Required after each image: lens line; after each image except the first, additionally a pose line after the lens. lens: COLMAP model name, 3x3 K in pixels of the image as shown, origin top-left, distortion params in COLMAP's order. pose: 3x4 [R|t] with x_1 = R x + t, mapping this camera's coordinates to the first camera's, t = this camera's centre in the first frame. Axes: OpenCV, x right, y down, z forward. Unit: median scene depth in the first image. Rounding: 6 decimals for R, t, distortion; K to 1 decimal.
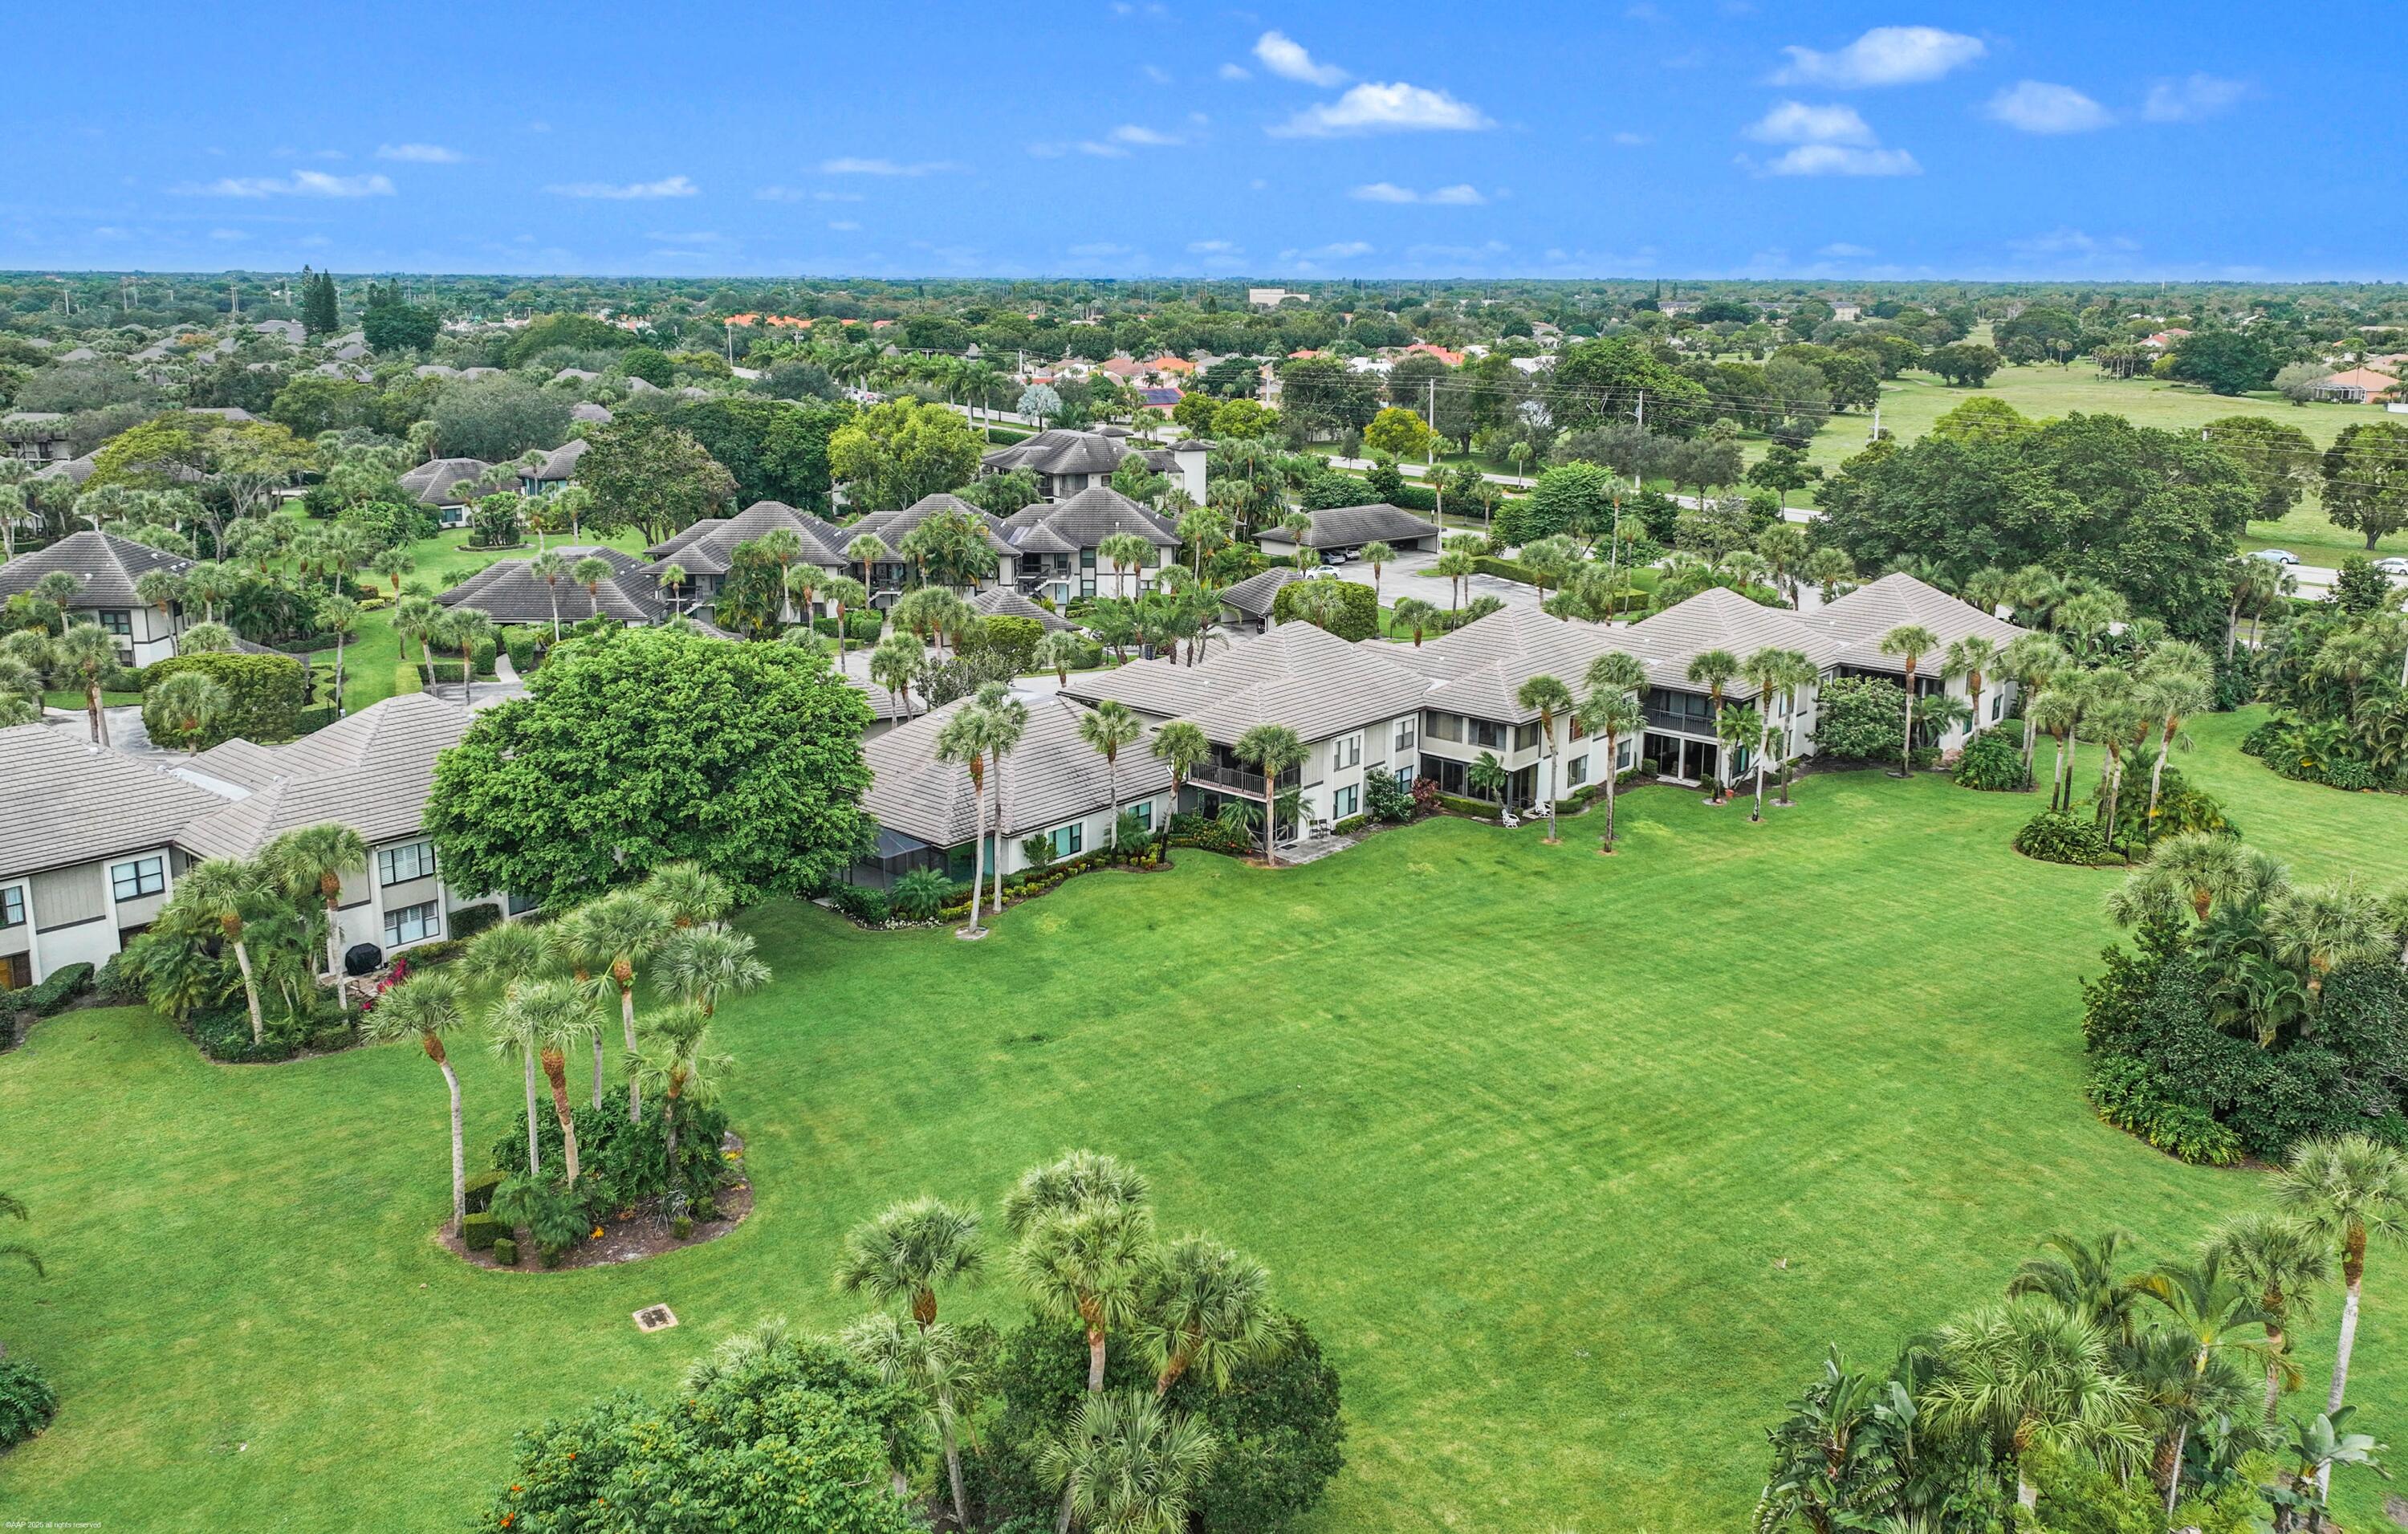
lens RADIAL K [[1838.2, 0, 1204.0], [0, 1838.2, 767.0], [0, 0, 1]] dist [0.000611, 0.000051]
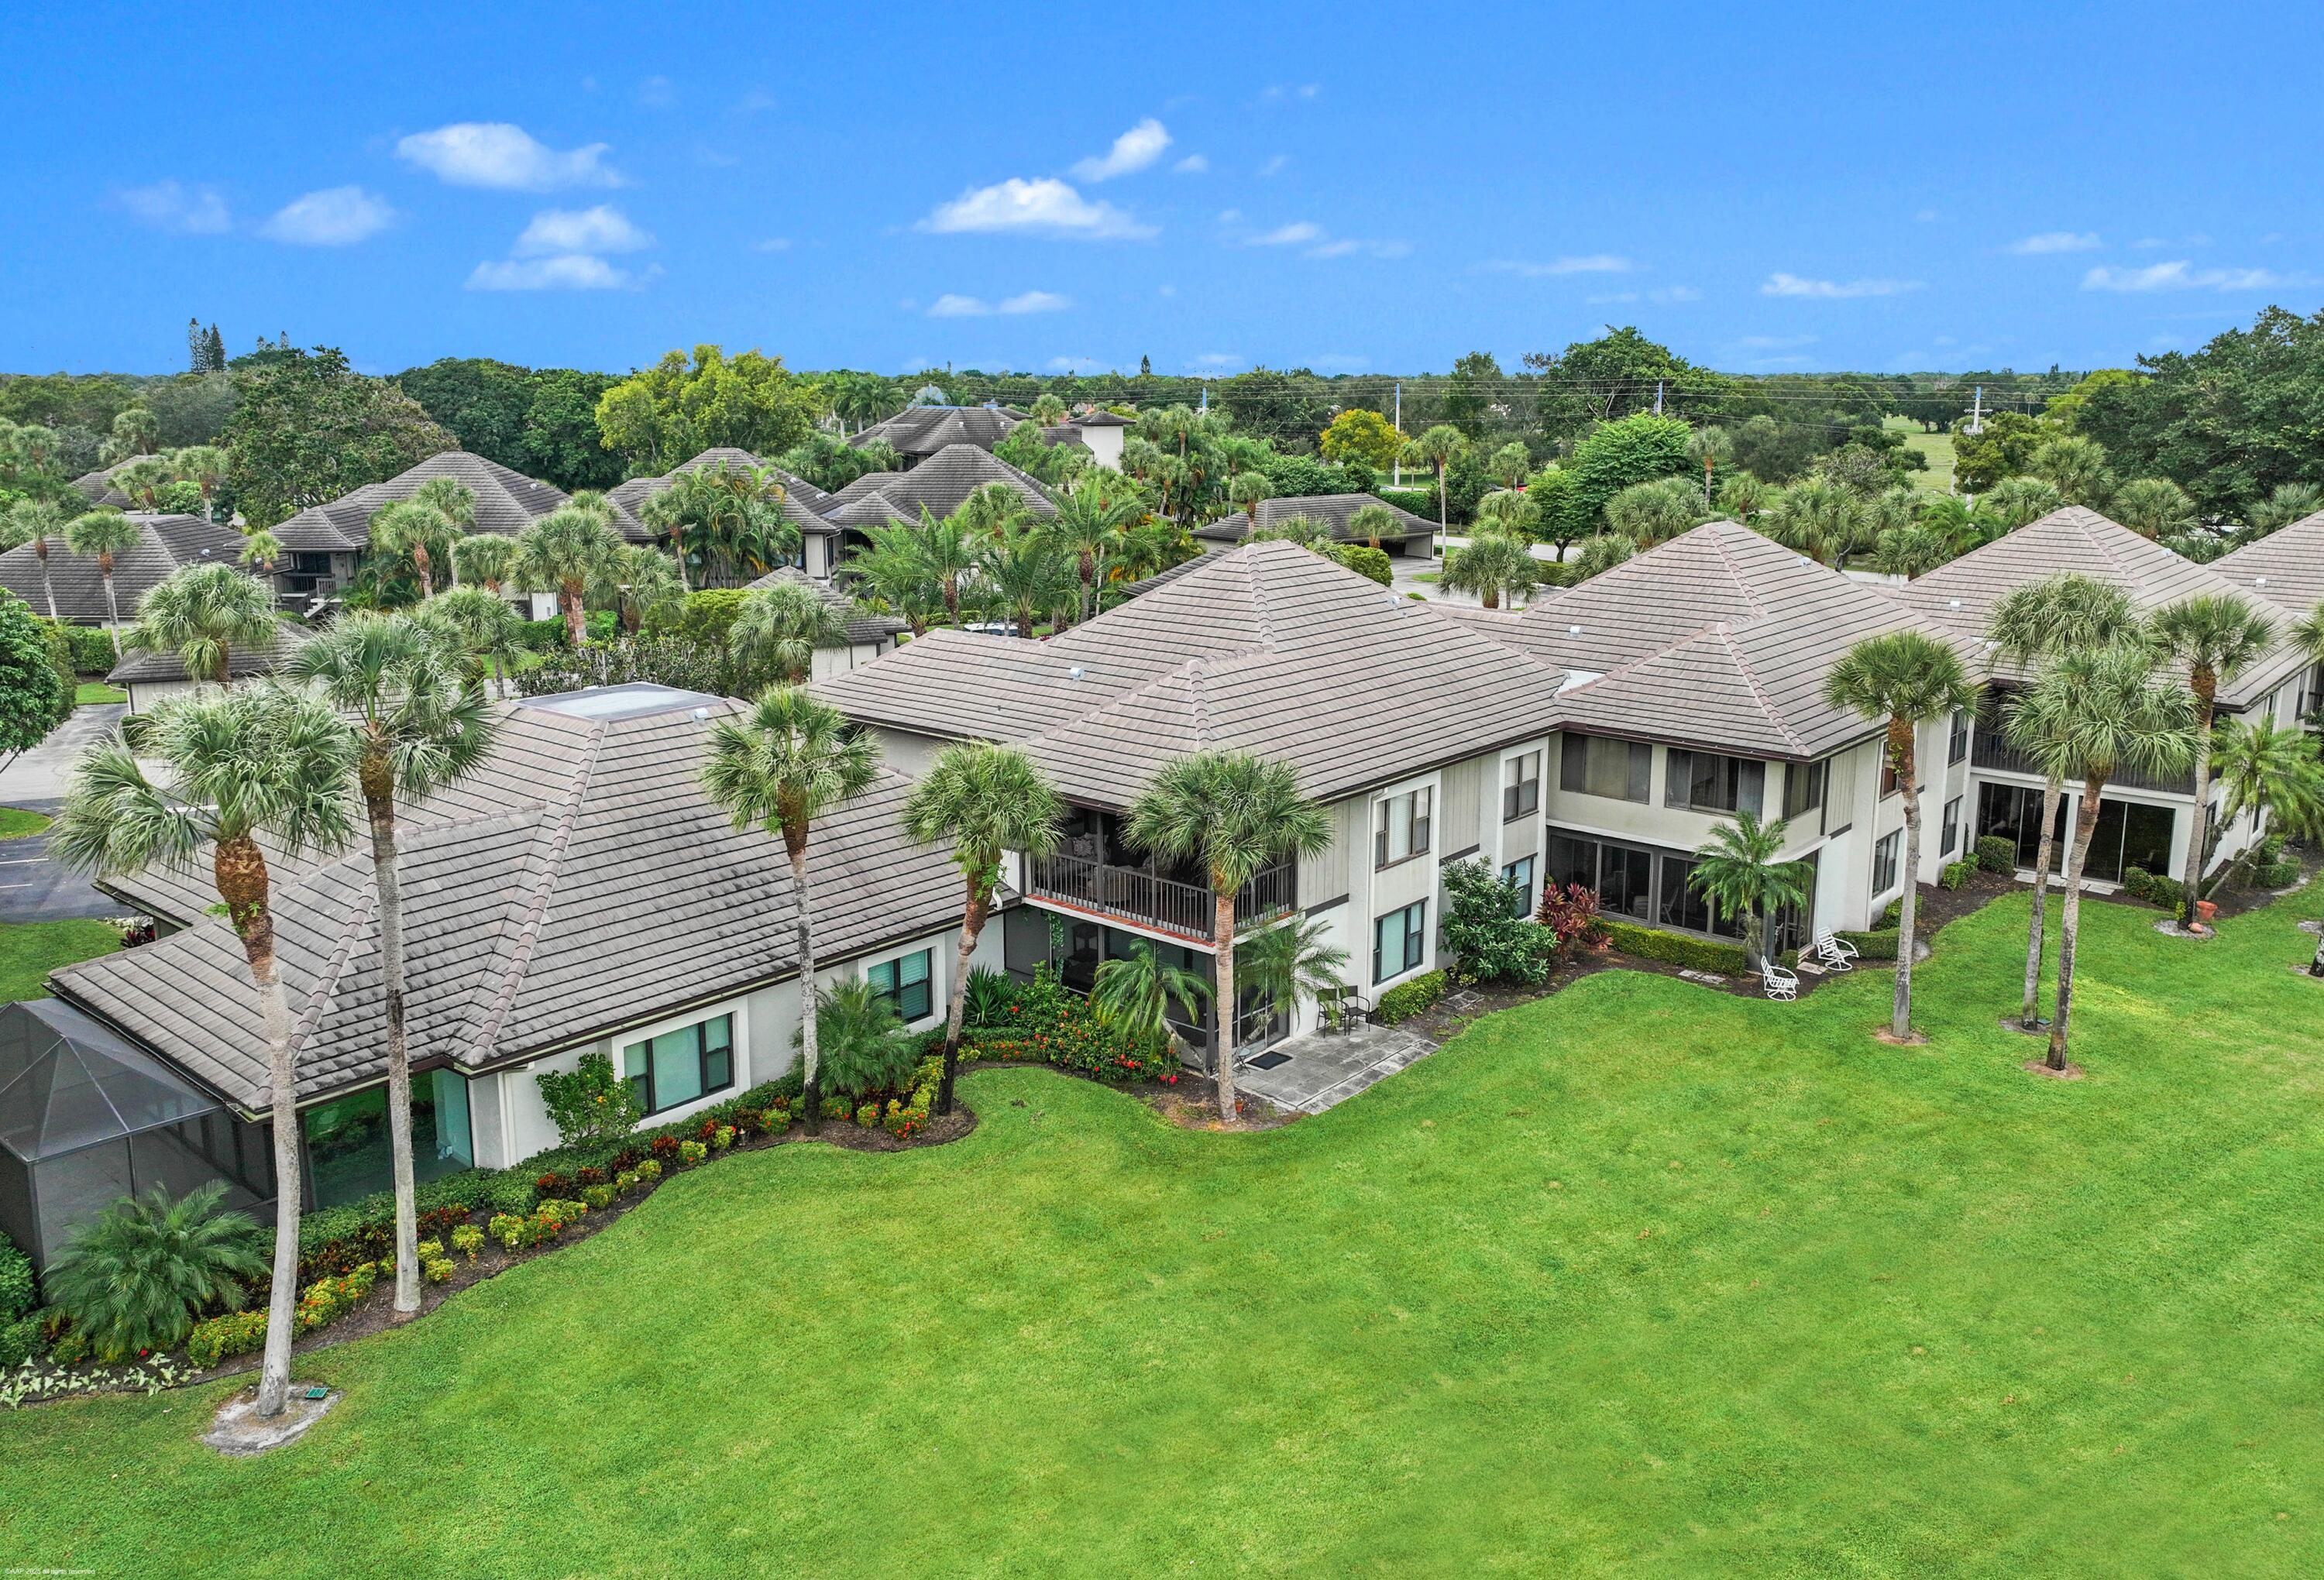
lens RADIAL K [[1704.2, 0, 1162.0], [0, 1704.2, 790.0], [0, 0, 1]] dist [0.000945, 0.000584]
pose [[0.999938, -0.004560, 0.010201, 0.018650], [0.004859, 0.999553, -0.029491, -0.005011], [-0.010062, 0.029539, 0.999513, 0.616396]]
